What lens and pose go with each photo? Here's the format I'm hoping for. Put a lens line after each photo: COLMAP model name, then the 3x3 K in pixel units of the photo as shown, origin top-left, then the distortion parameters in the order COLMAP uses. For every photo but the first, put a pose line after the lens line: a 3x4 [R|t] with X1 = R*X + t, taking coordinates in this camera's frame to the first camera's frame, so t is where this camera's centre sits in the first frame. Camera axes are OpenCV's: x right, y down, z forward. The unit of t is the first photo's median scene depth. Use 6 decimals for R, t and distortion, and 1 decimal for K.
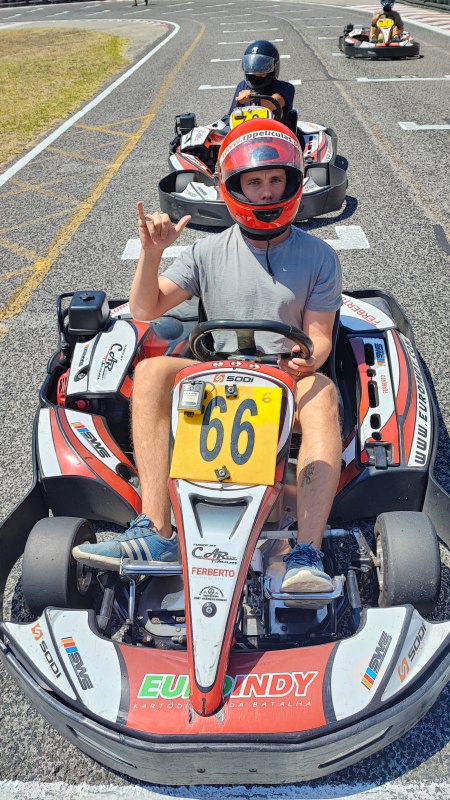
lens RADIAL K [[586.0, 0, 206.5], [0, 586.0, 448.1], [0, 0, 1]] dist [-0.024660, -0.020556]
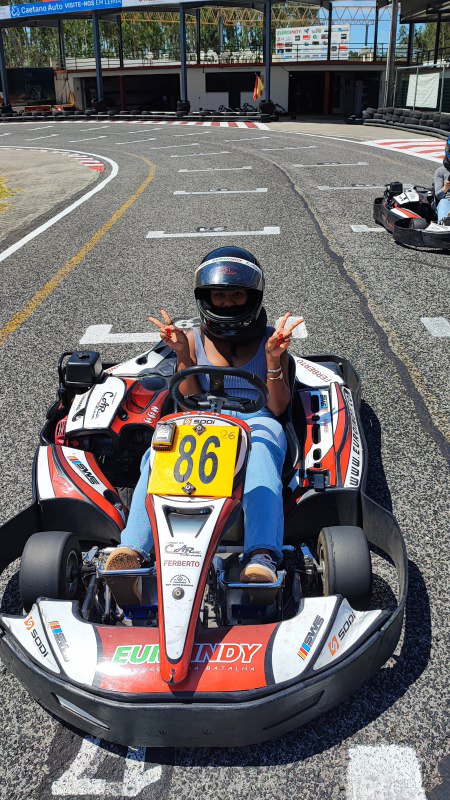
lens RADIAL K [[586.0, 0, 211.7], [0, 586.0, 403.2], [0, 0, 1]] dist [-0.024660, -0.020556]
pose [[0.999446, 0.020730, 0.026019, 0.033949], [-0.015216, 0.980364, -0.196608, 0.099535], [-0.029584, 0.196104, 0.980137, -0.226175]]
